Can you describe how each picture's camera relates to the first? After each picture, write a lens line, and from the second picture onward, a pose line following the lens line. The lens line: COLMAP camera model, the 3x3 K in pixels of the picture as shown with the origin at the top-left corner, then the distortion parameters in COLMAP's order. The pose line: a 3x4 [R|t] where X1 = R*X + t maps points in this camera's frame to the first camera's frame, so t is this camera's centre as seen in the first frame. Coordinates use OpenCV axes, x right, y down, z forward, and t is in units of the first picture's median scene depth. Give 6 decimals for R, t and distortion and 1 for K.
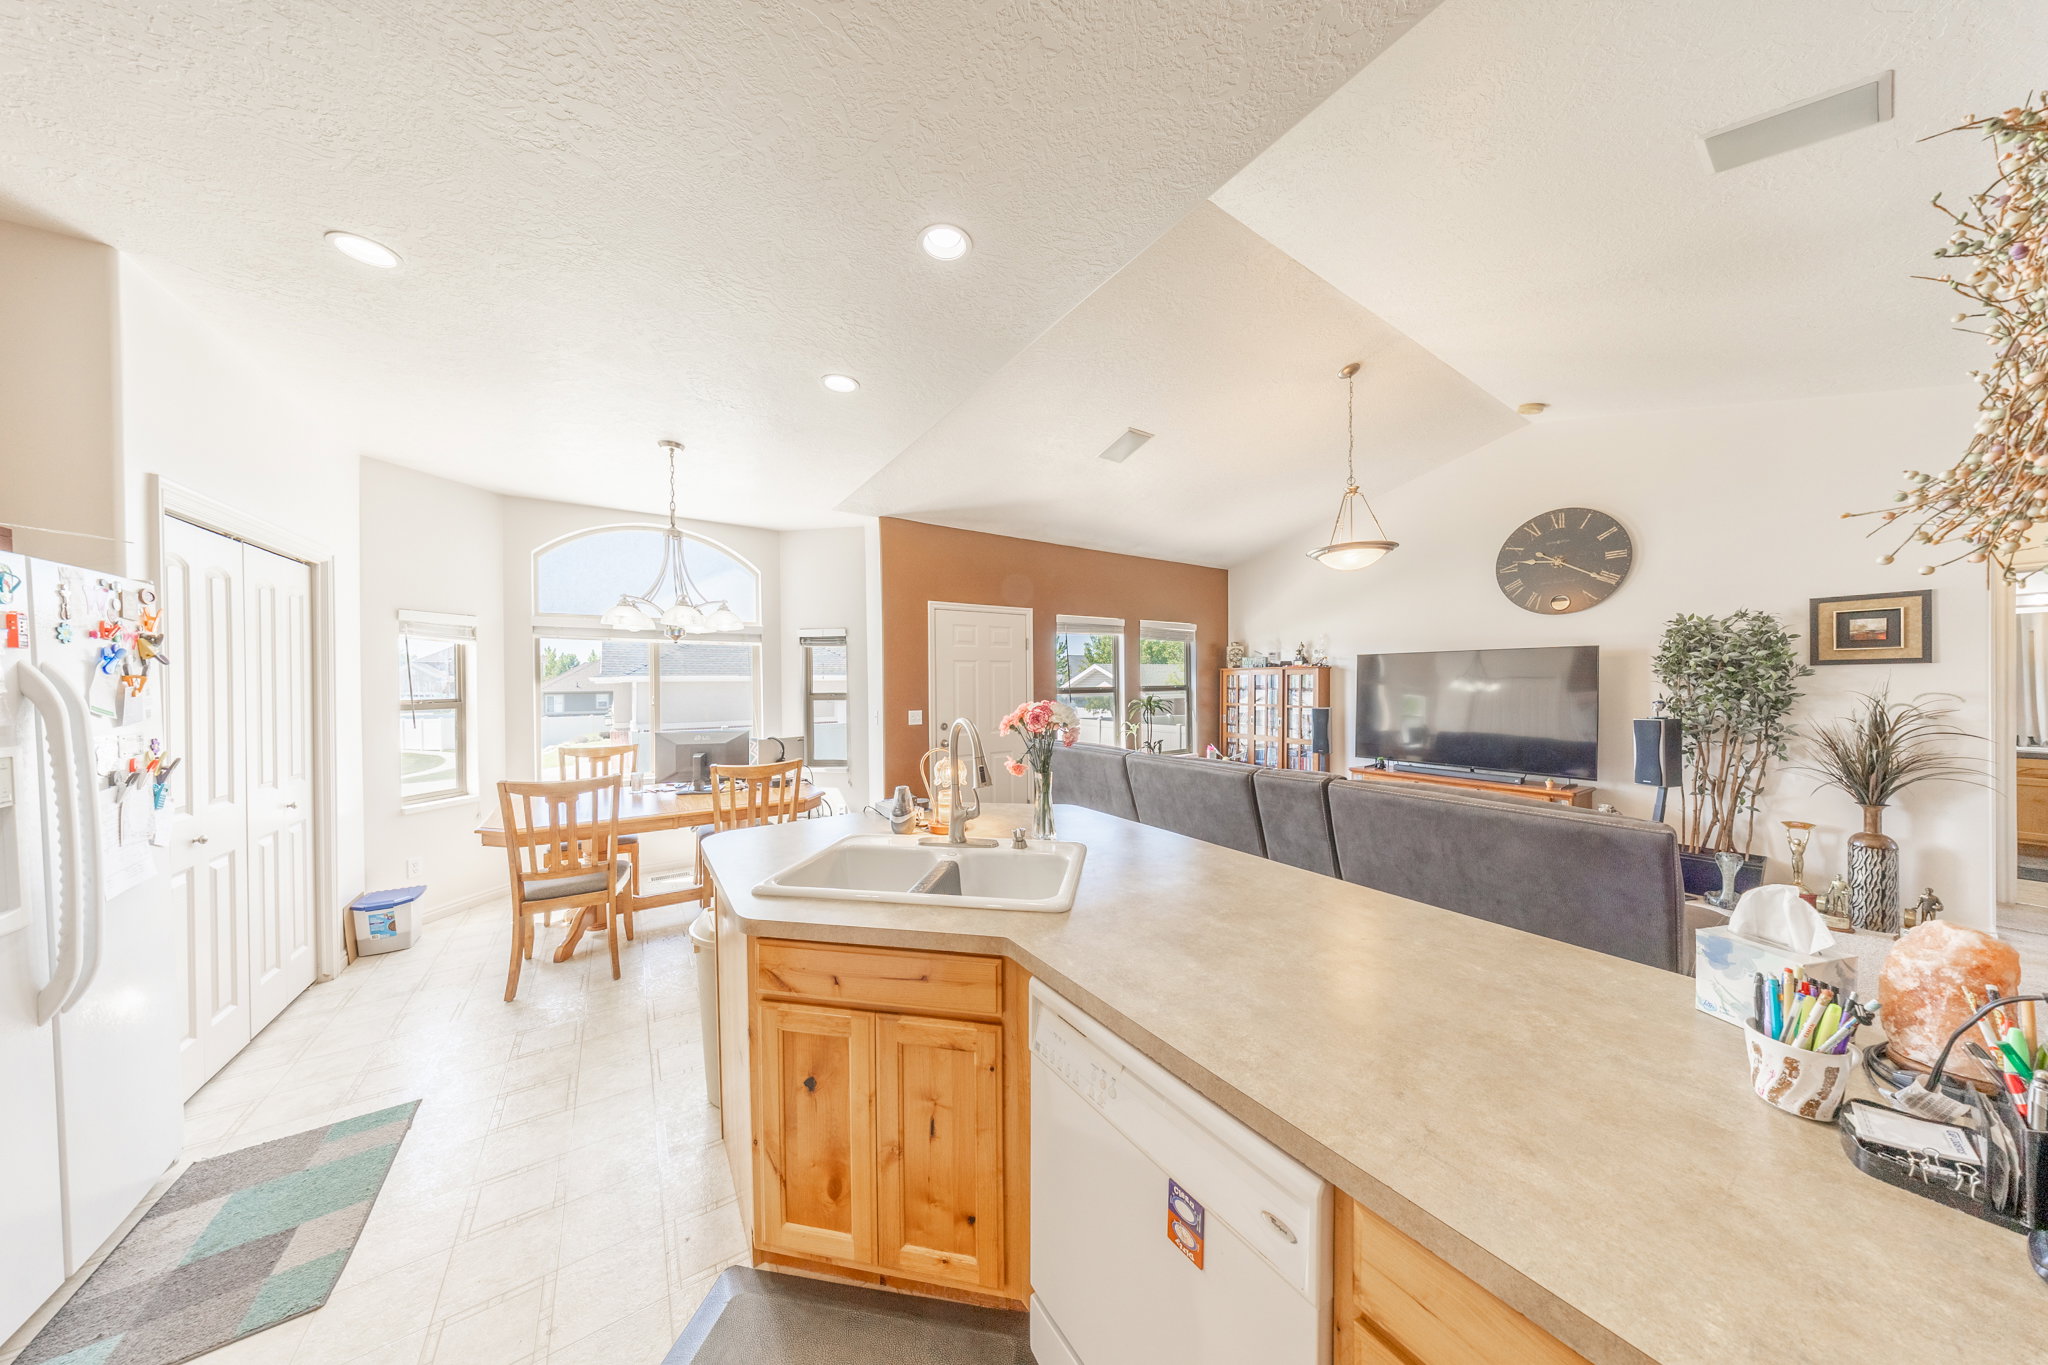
lens RADIAL K [[590.6, 0, 1014.2], [0, 590.6, 682.6], [0, 0, 1]] dist [-0.001053, 0.000187]
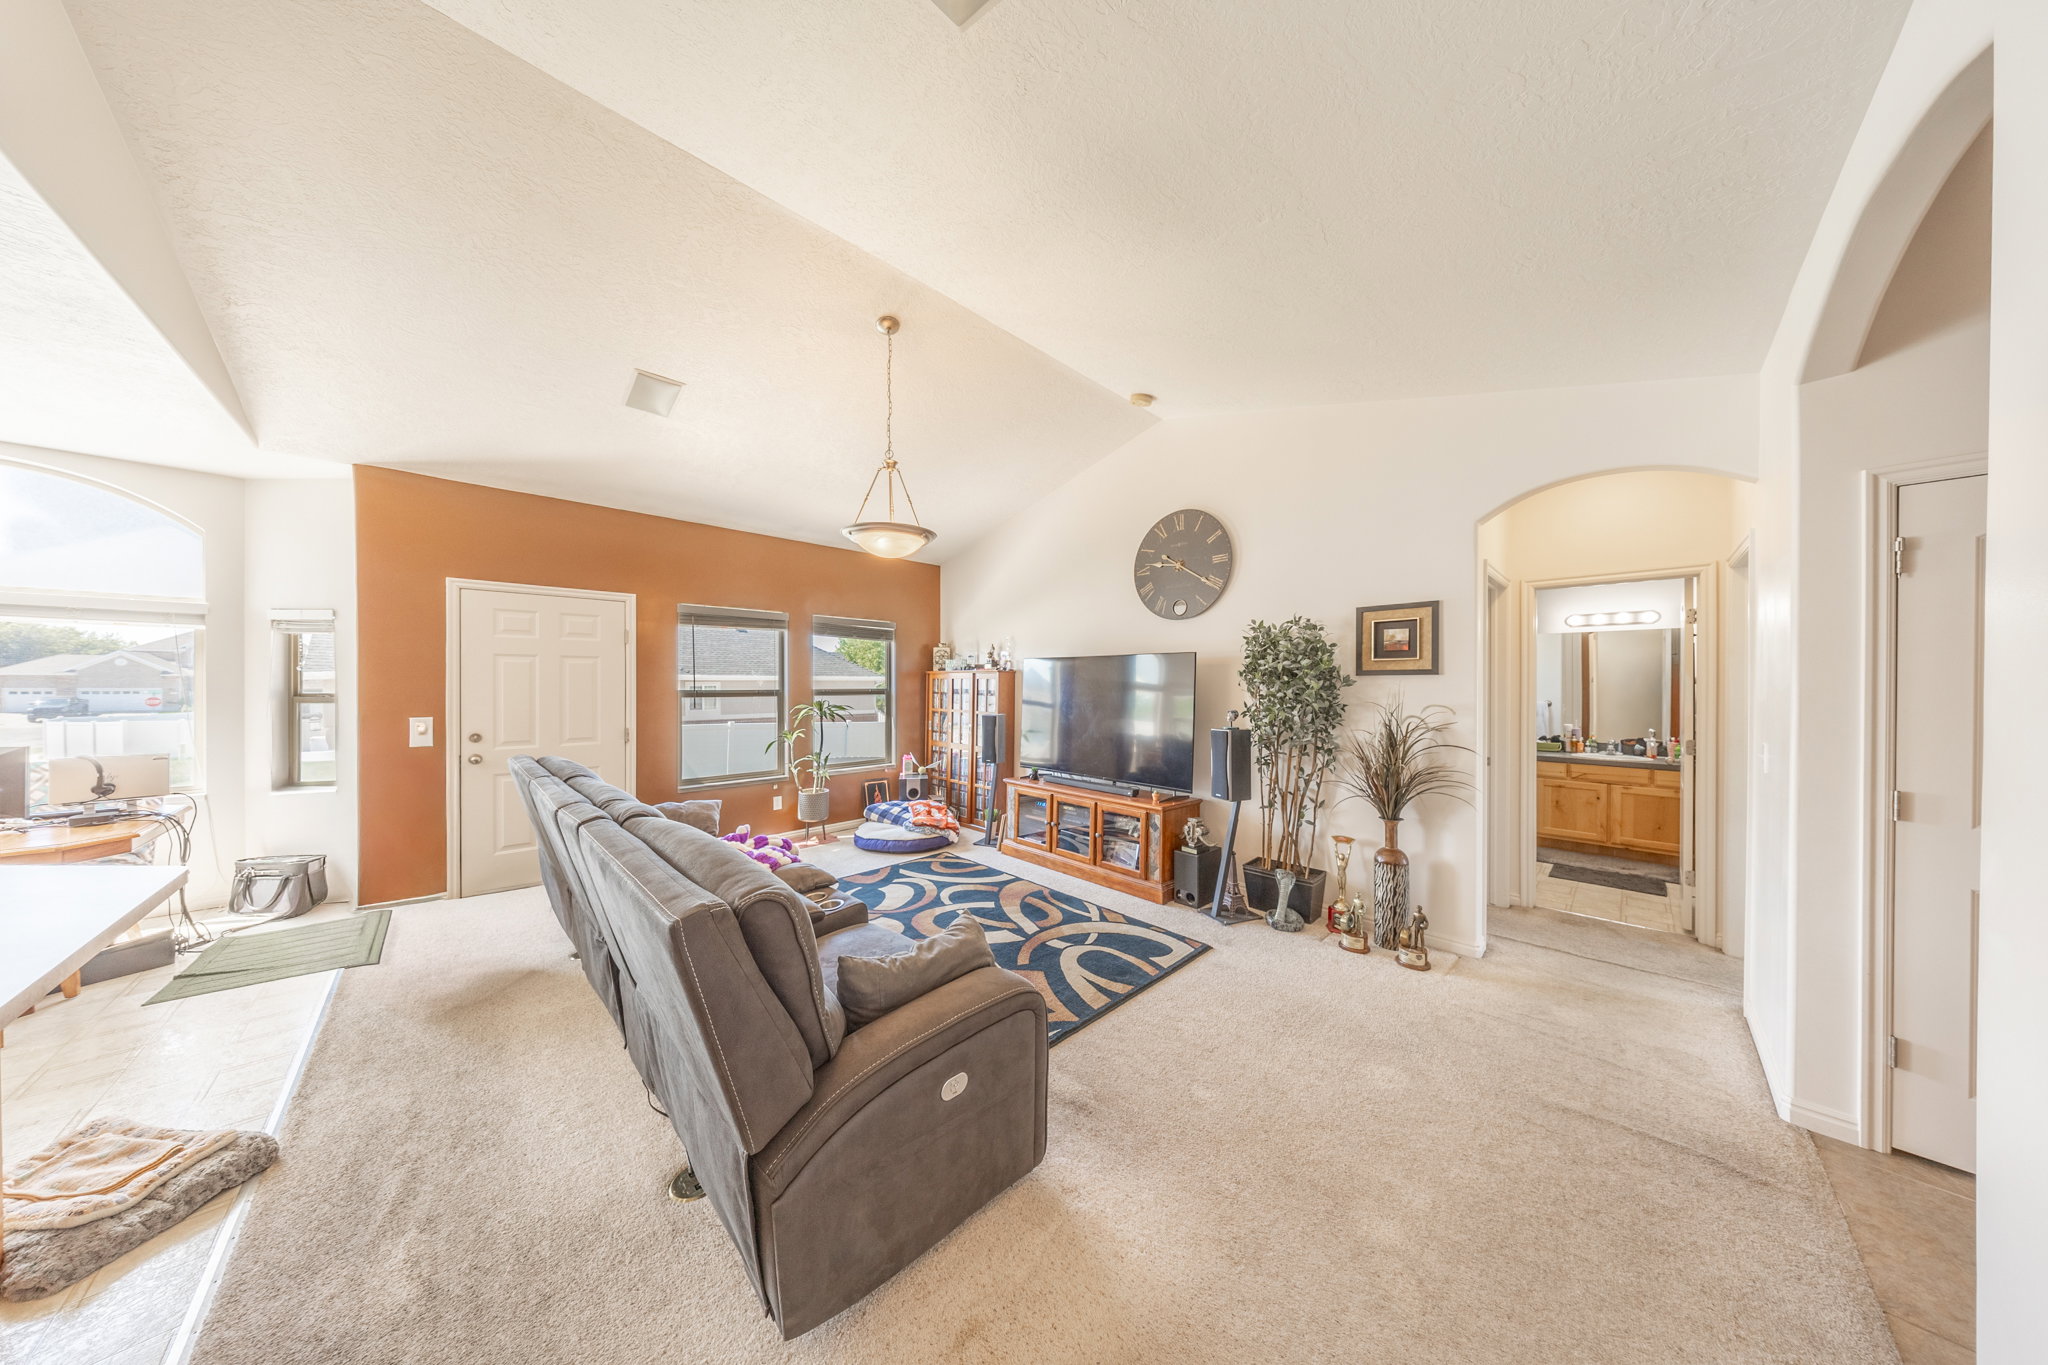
lens RADIAL K [[590.6, 0, 983.5], [0, 590.6, 678.5], [0, 0, 1]] dist [-0.001053, 0.000187]
pose [[0.985612, 0.013827, 0.168459, 0.531859], [-0.012218, 0.999869, -0.010586, -0.005888], [-0.168584, 0.008376, 0.985652, 0.125082]]
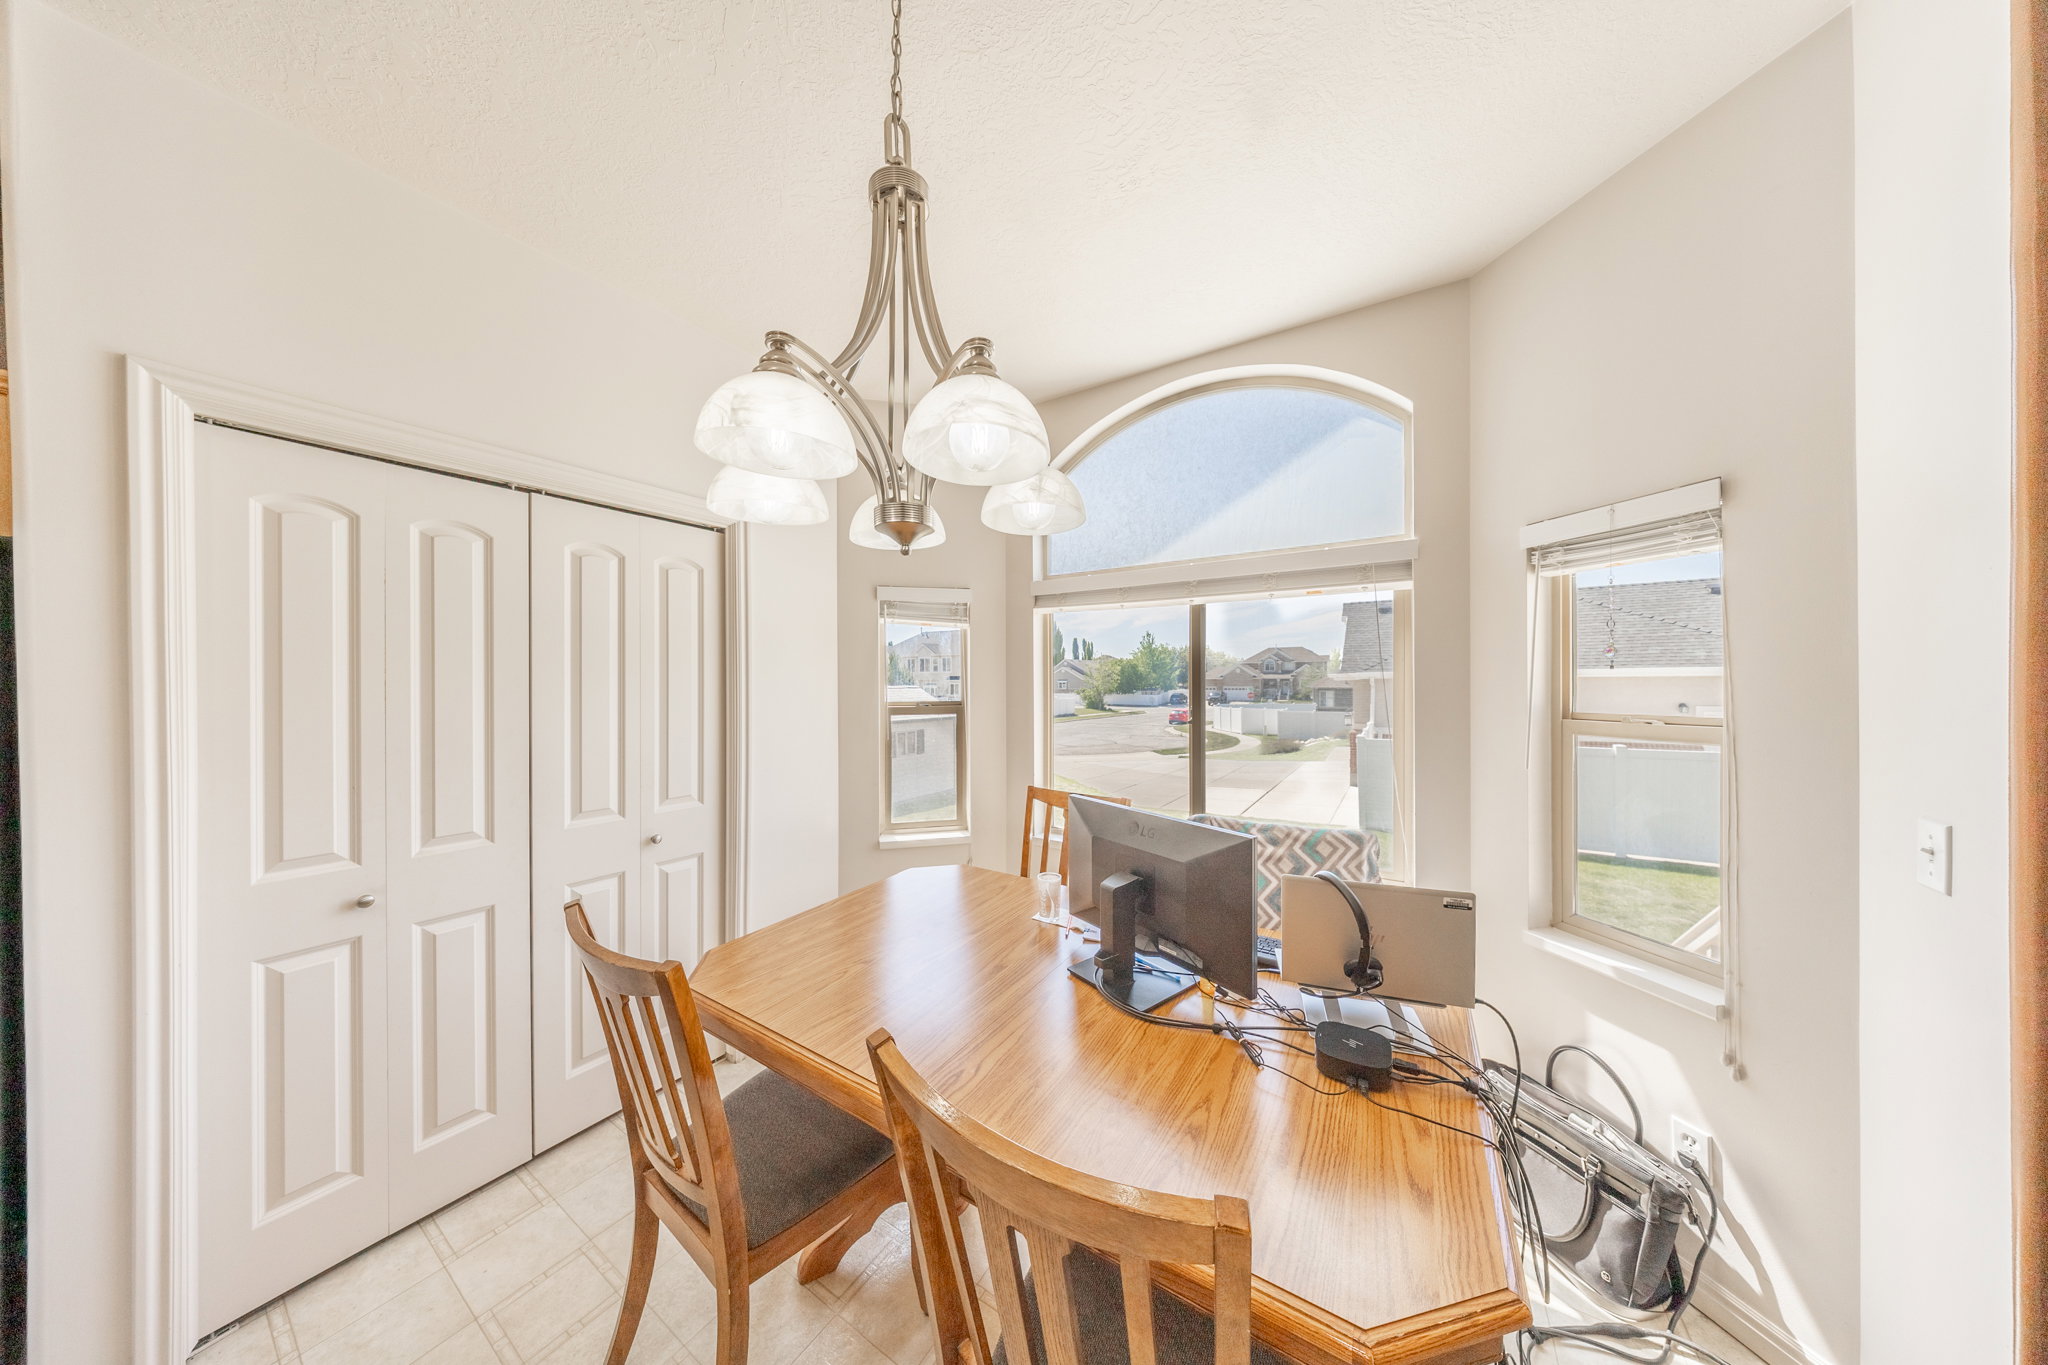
lens RADIAL K [[590.6, 0, 1030.5], [0, 590.6, 689.3], [0, 0, 1]] dist [-0.001053, 0.000187]
pose [[0.417232, 0.015159, -0.908674, -0.215248], [0.000057, 0.999860, 0.016707, -0.000226], [0.908800, -0.007023, 0.417173, 0.756587]]
